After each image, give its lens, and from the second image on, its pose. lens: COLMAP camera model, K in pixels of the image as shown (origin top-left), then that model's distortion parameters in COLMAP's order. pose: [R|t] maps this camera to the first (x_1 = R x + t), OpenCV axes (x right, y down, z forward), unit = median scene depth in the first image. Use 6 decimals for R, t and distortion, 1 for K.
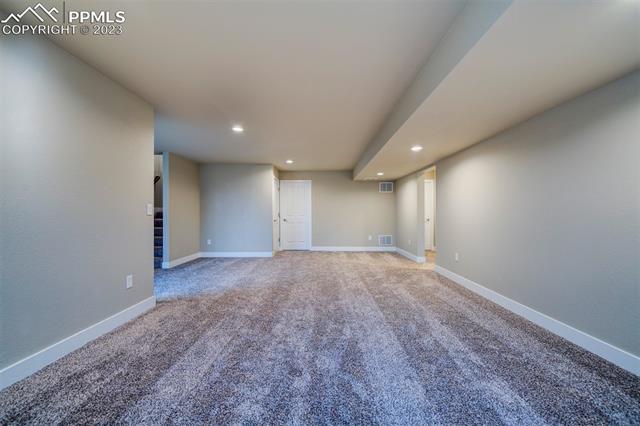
lens RADIAL K [[265.9, 0, 320.1], [0, 265.9, 212.8], [0, 0, 1]] dist [0.000870, 0.000267]
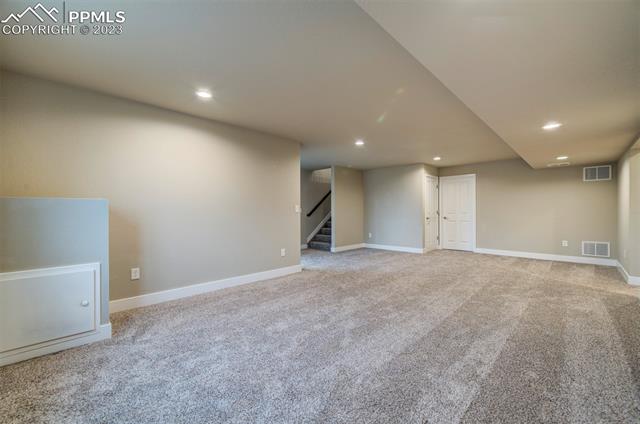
lens RADIAL K [[265.9, 0, 318.8], [0, 265.9, 213.3], [0, 0, 1]] dist [0.000870, 0.000267]
pose [[0.716549, 0.003081, -0.697530, 0.250667], [0.004292, 0.999952, 0.008825, -0.000150], [0.697523, -0.009317, 0.716502, -0.013571]]
